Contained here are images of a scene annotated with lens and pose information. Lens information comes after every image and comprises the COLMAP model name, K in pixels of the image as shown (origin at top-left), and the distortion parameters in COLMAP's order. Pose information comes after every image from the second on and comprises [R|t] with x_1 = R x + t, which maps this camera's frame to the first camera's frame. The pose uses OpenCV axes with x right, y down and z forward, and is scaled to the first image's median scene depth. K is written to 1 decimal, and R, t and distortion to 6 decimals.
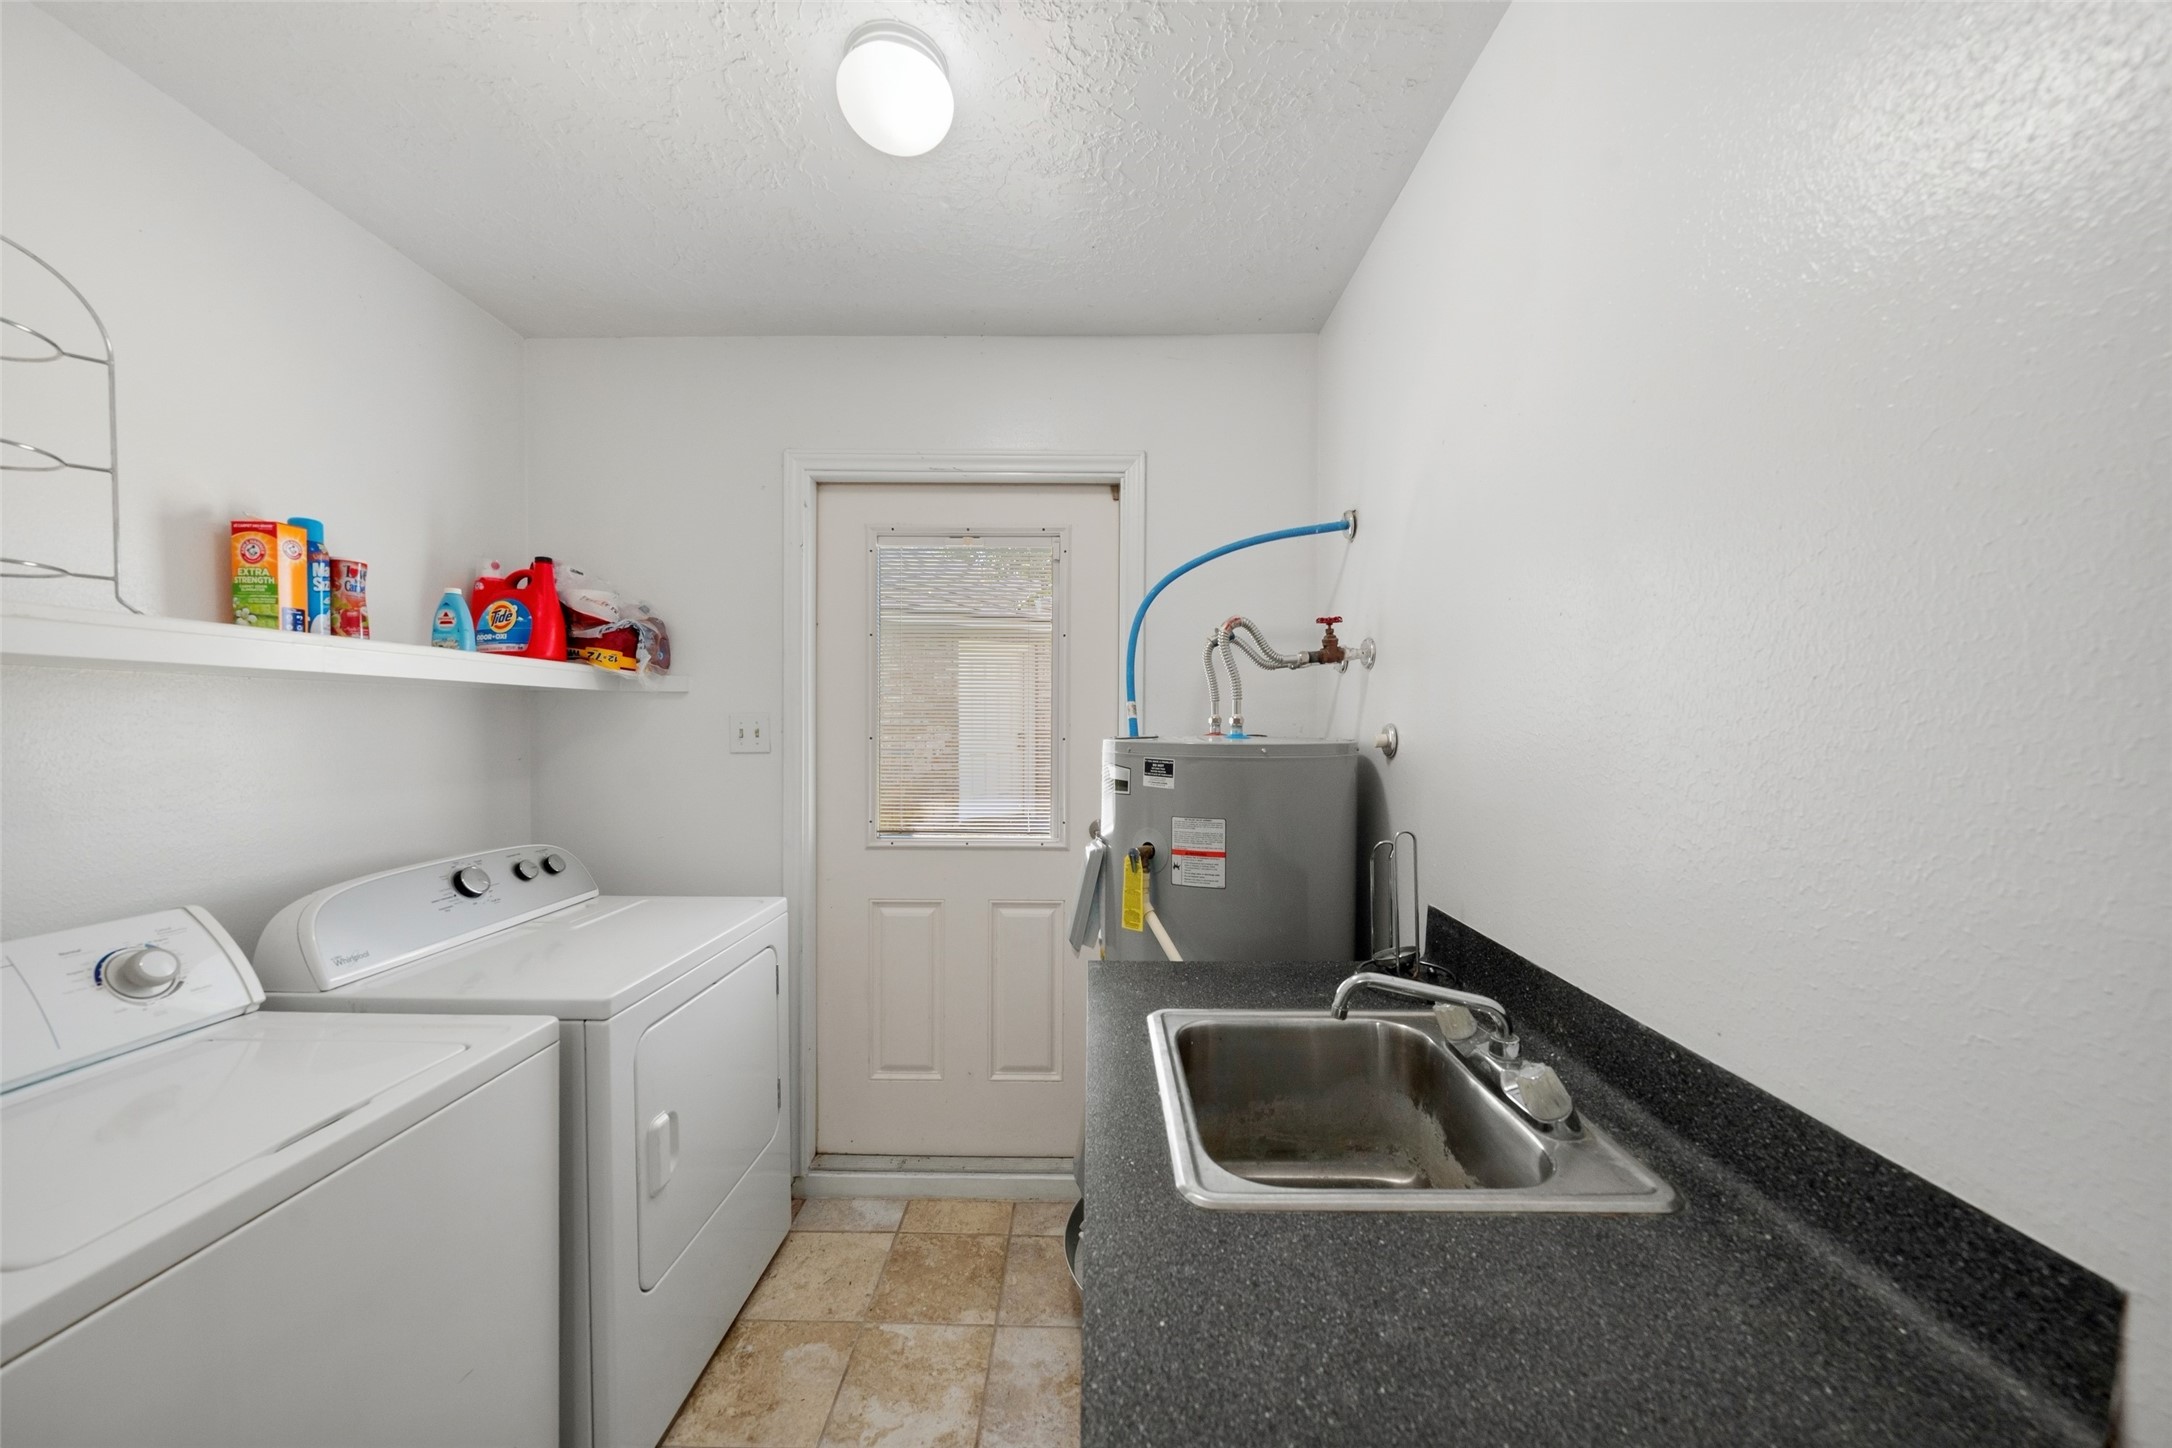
lens RADIAL K [[750.3, 0, 1087.4], [0, 750.3, 733.0], [0, 0, 1]] dist [-0.005767, -0.000048]
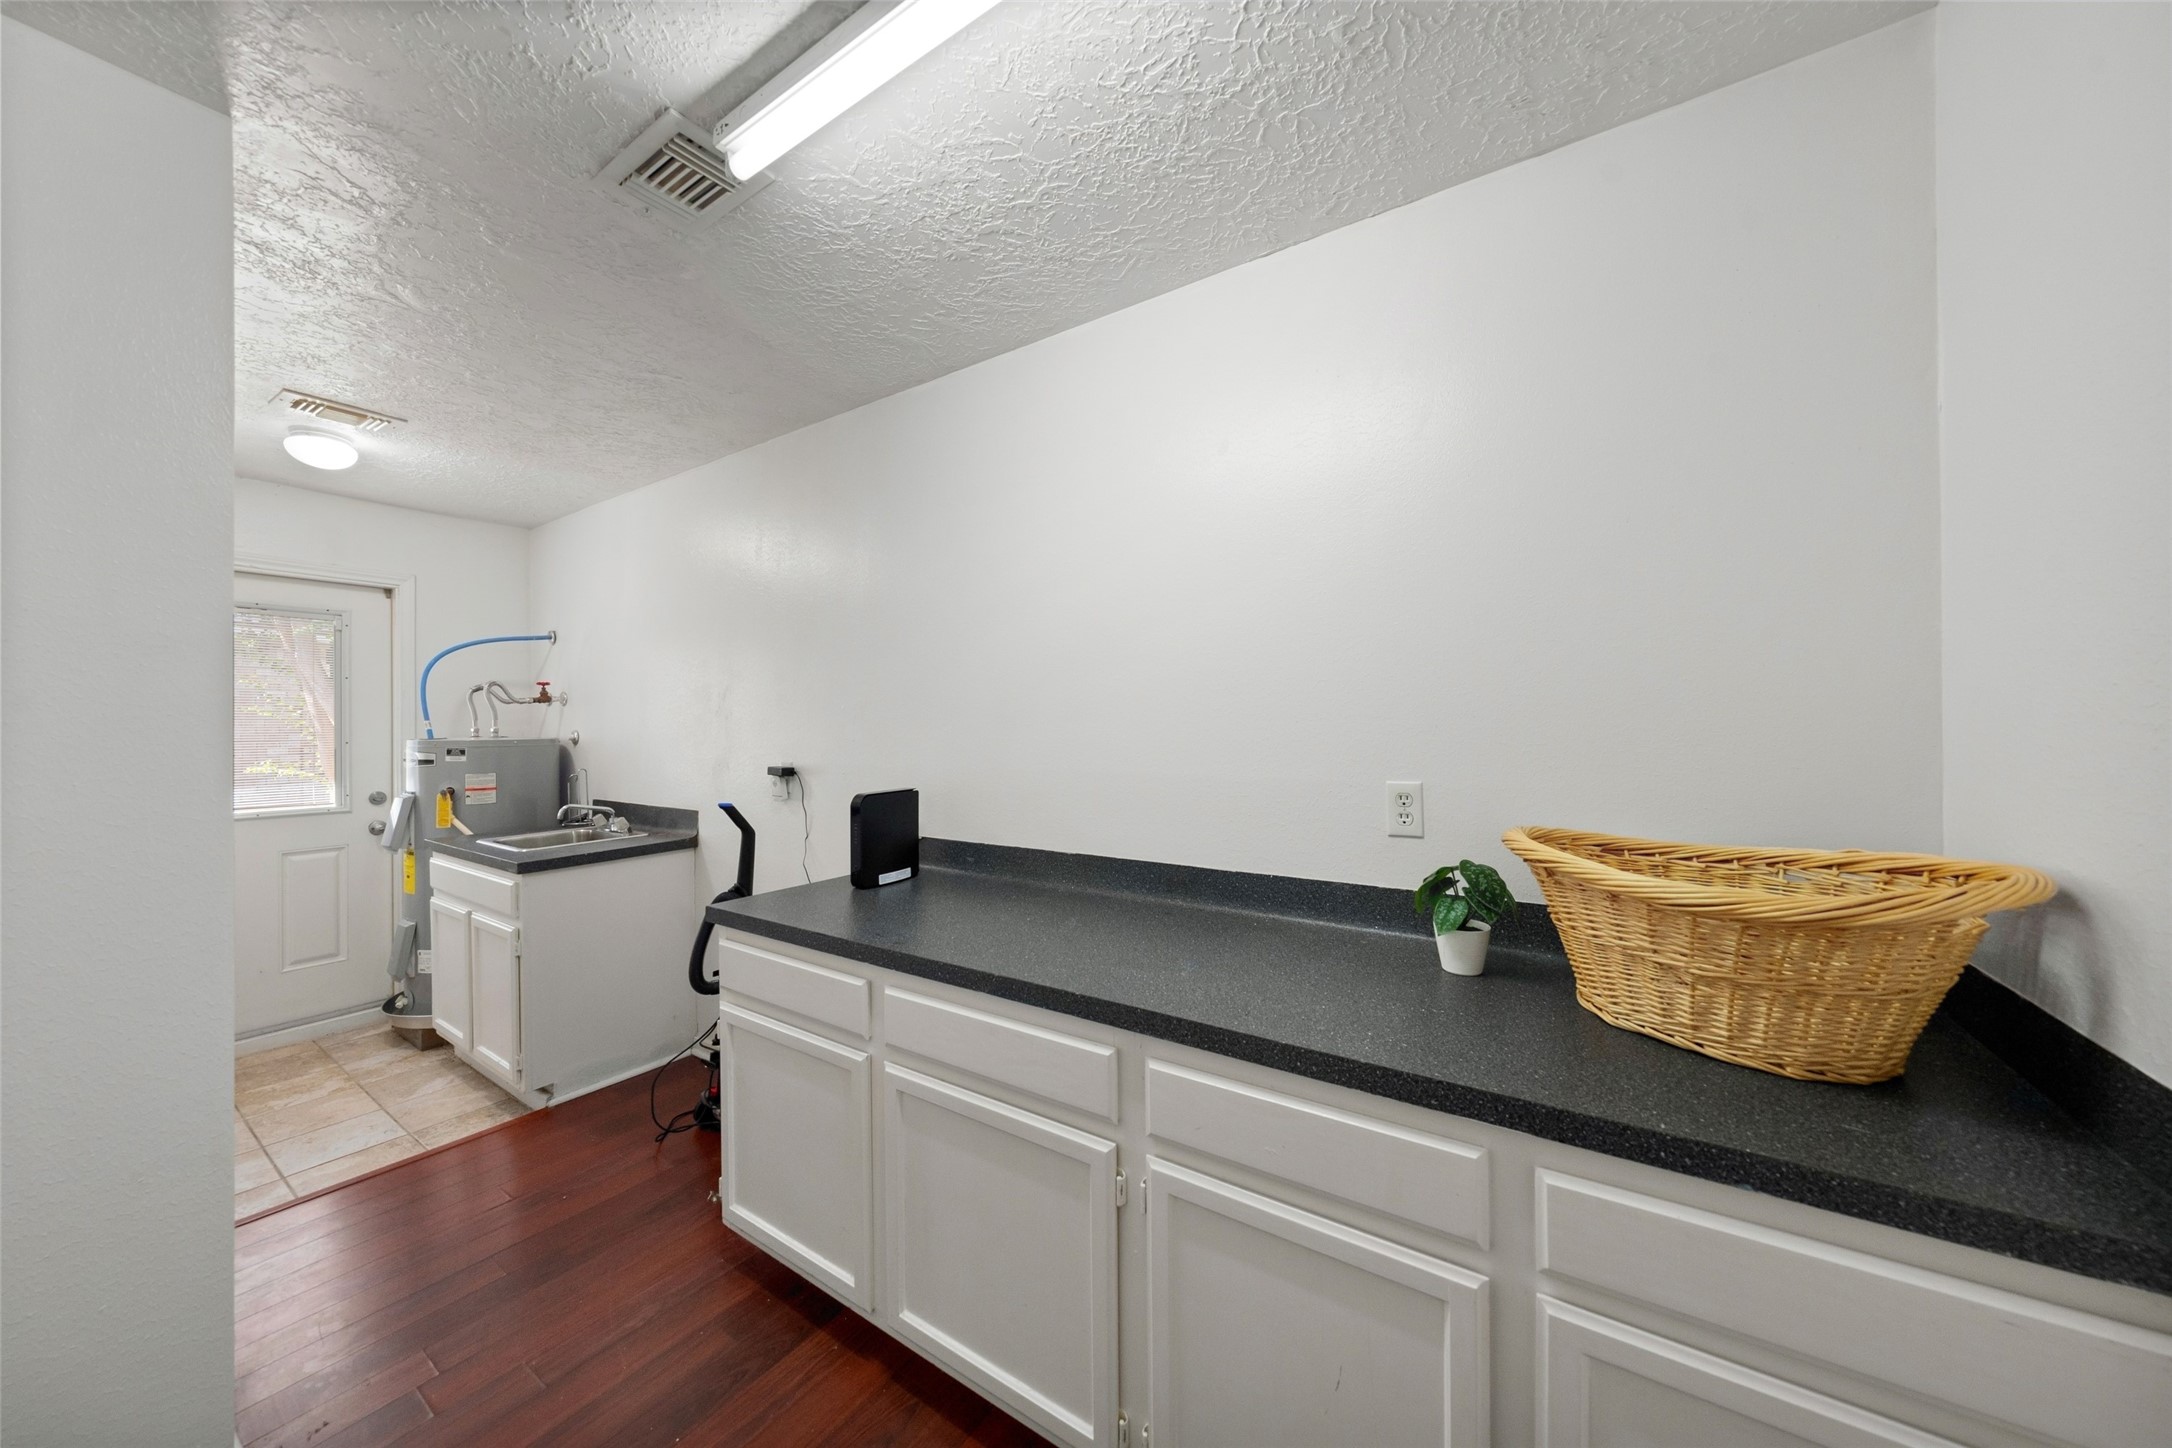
lens RADIAL K [[750.3, 0, 1089.0], [0, 750.3, 728.8], [0, 0, 1]] dist [-0.005767, -0.000048]
pose [[0.552855, -0.011407, 0.833199, -0.627272], [0.021045, 0.999778, -0.000276, 0.017010], [-0.833011, 0.017687, 0.552973, -1.559772]]
